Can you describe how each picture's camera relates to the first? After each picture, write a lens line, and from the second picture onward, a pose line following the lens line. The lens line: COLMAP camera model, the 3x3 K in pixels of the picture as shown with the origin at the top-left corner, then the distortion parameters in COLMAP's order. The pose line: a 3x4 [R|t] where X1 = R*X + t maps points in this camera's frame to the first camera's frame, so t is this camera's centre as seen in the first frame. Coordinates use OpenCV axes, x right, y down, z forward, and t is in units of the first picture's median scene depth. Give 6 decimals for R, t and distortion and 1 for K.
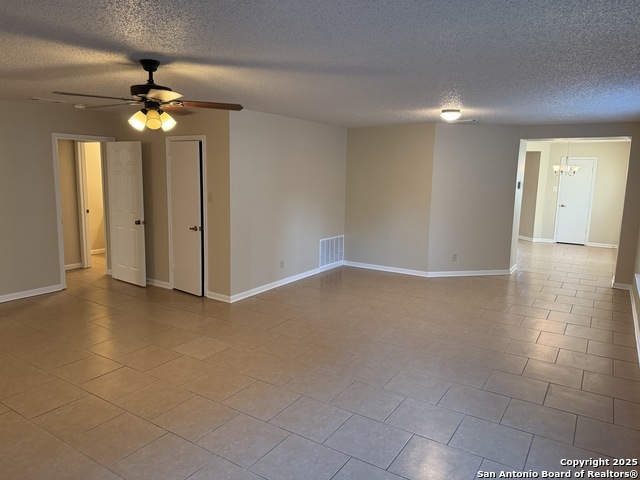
lens RADIAL K [[442.1, 0, 316.9], [0, 442.1, 233.9], [0, 0, 1]] dist [0.086744, -0.107369]
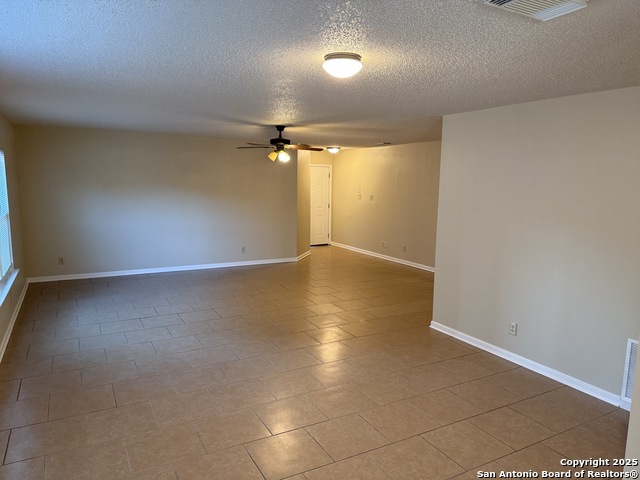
lens RADIAL K [[442.1, 0, 316.9], [0, 442.1, 233.9], [0, 0, 1]] dist [0.086744, -0.107369]
pose [[-0.470890, 0.081404, -0.878428, 0.768358], [-0.155958, 0.972369, 0.173712, -0.169411], [0.868297, 0.218797, -0.445183, 1.253958]]
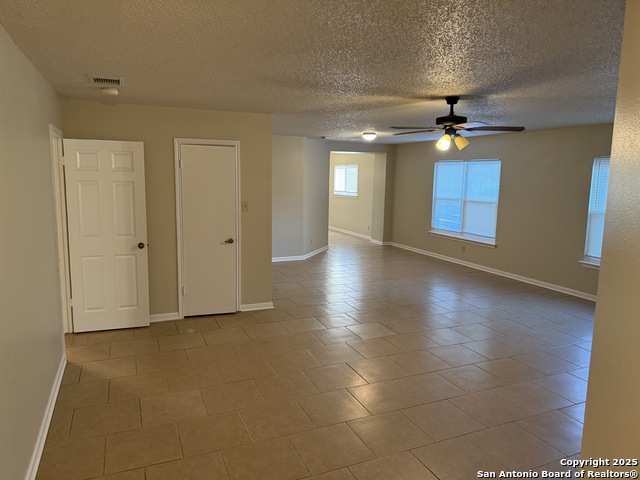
lens RADIAL K [[442.1, 0, 316.9], [0, 442.1, 233.9], [0, 0, 1]] dist [0.086744, -0.107369]
pose [[0.549406, -0.121604, 0.826659, -0.999564], [0.118439, 0.990697, 0.067019, -0.070789], [-0.827118, 0.061088, 0.558698, 0.357269]]
